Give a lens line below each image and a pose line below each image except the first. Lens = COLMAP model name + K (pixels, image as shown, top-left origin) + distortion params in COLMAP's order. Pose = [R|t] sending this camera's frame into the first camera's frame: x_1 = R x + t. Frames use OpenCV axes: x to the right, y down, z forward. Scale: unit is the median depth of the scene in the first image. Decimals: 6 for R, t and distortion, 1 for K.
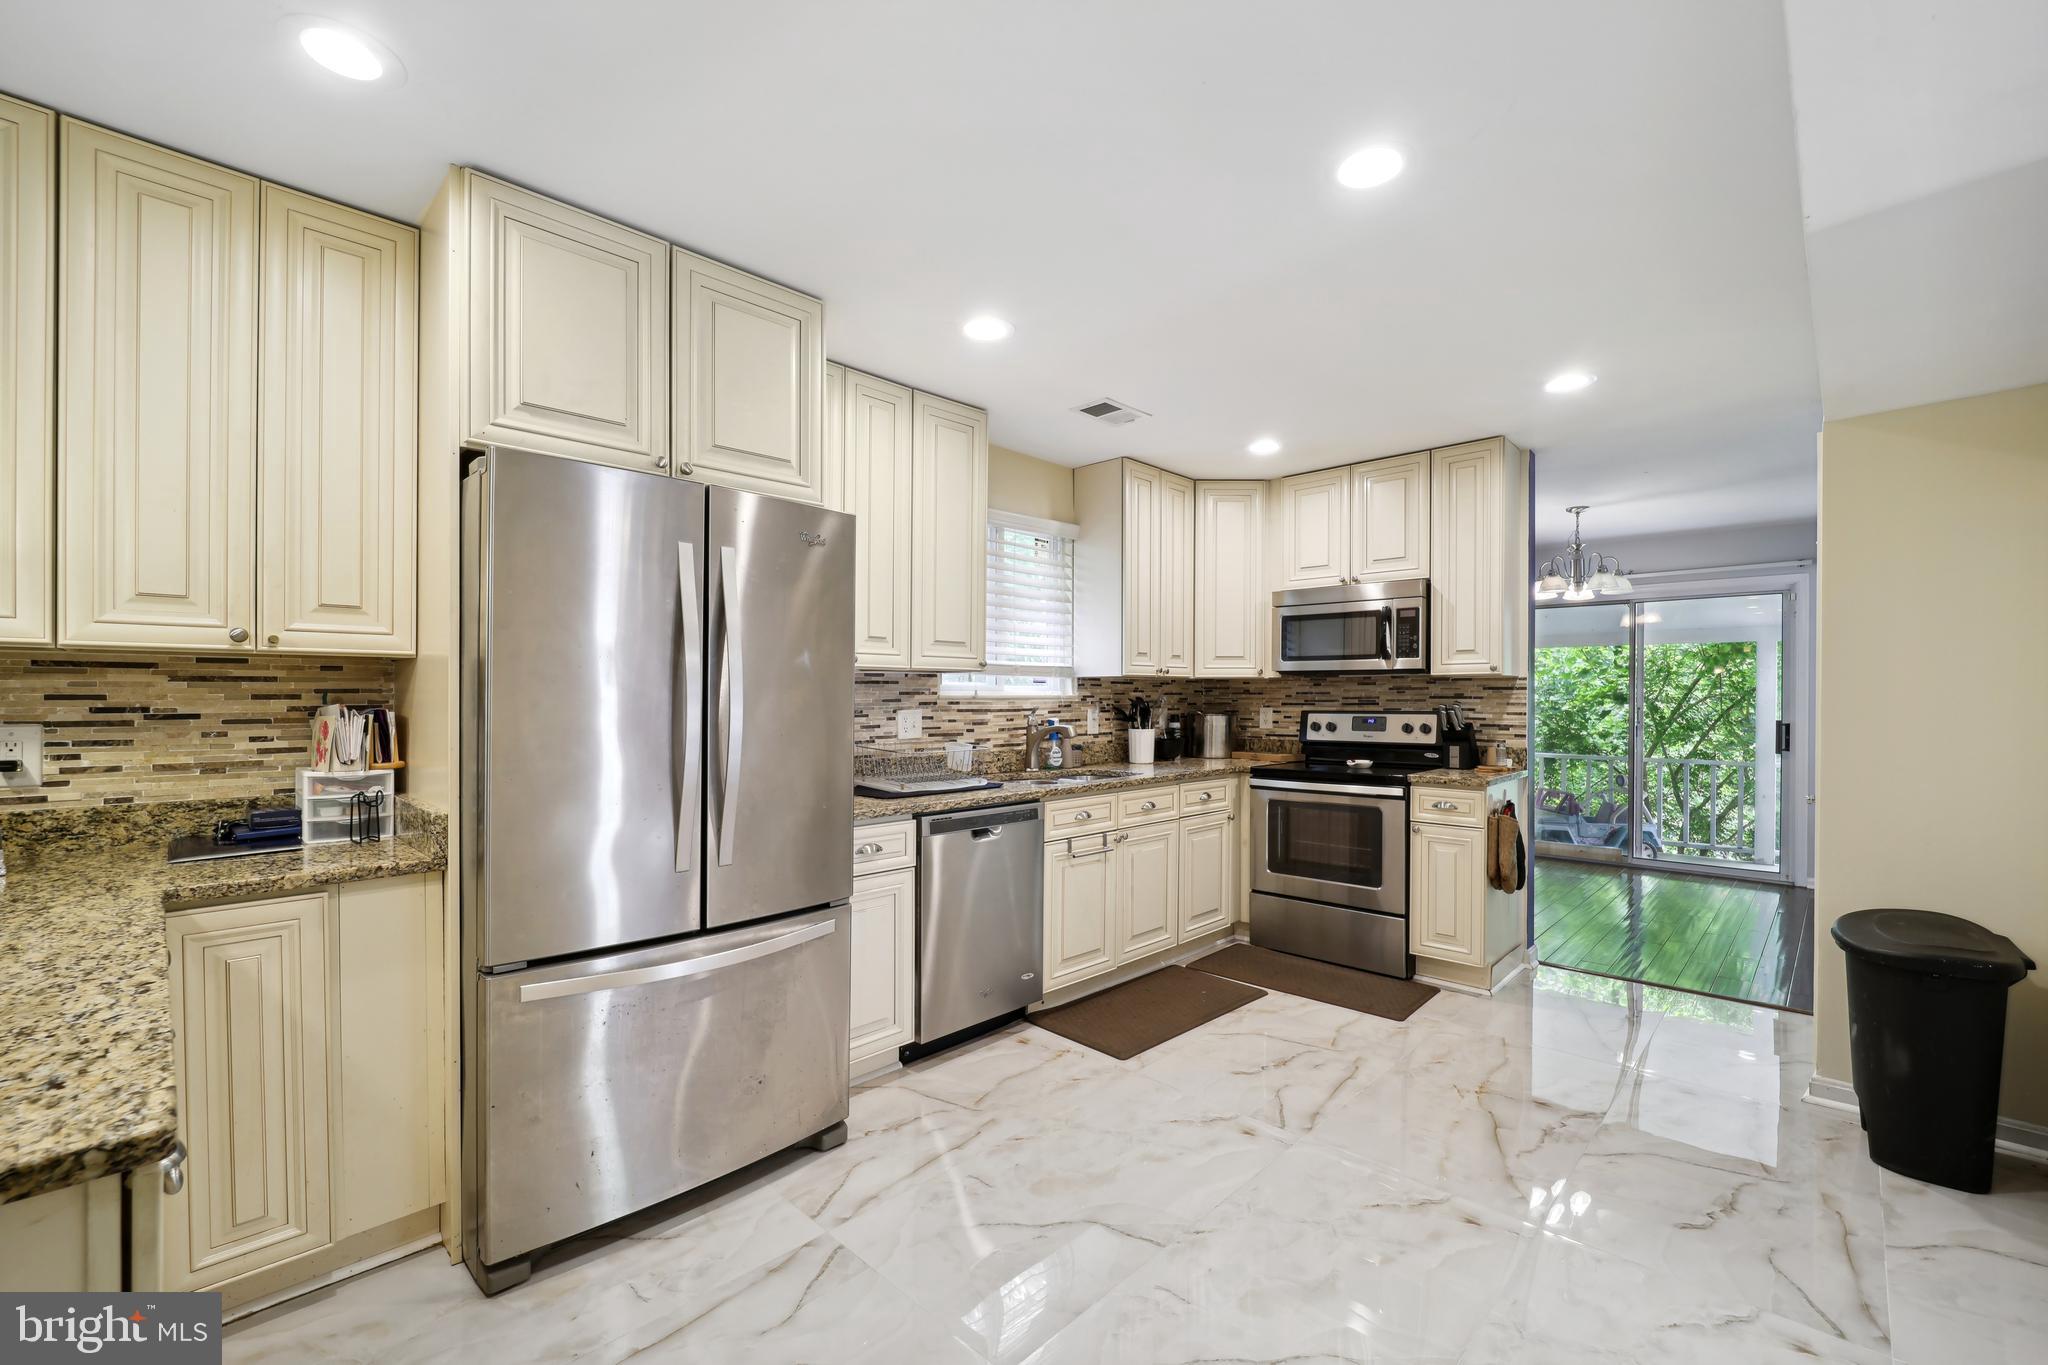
lens RADIAL K [[842.6, 0, 1034.0], [0, 842.6, 718.3], [0, 0, 1]] dist [-0.012822, 0.000124]
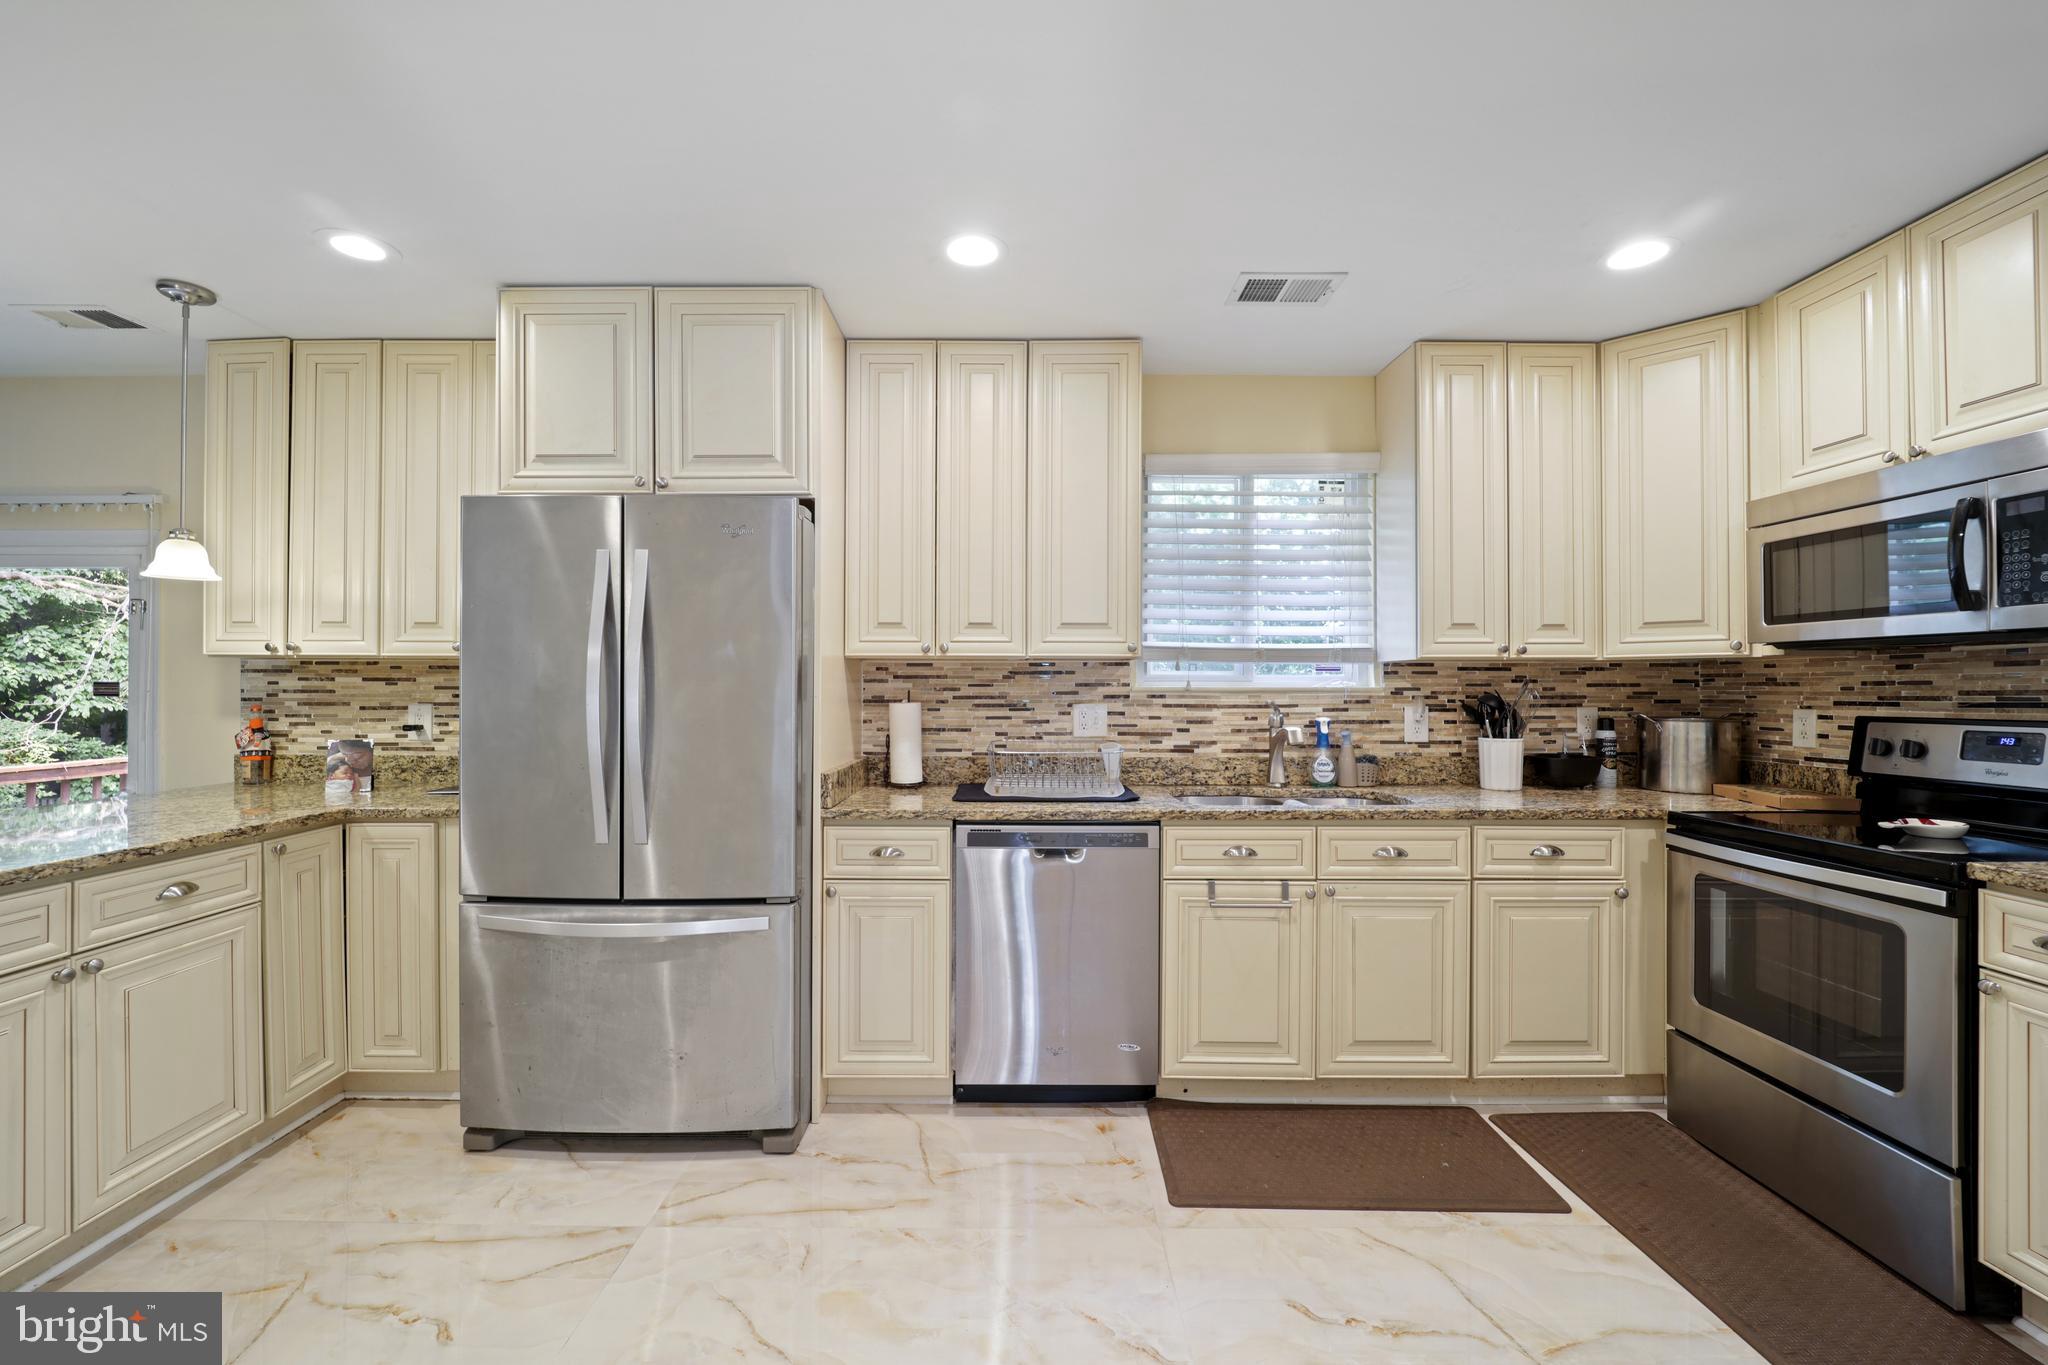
lens RADIAL K [[842.6, 0, 1008.2], [0, 842.6, 693.1], [0, 0, 1]] dist [-0.012822, 0.000124]
pose [[0.699896, 0.004520, -0.714231, 0.388915], [-0.019989, 0.999712, -0.013262, -0.007285], [0.713965, 0.023559, 0.699785, 0.306869]]
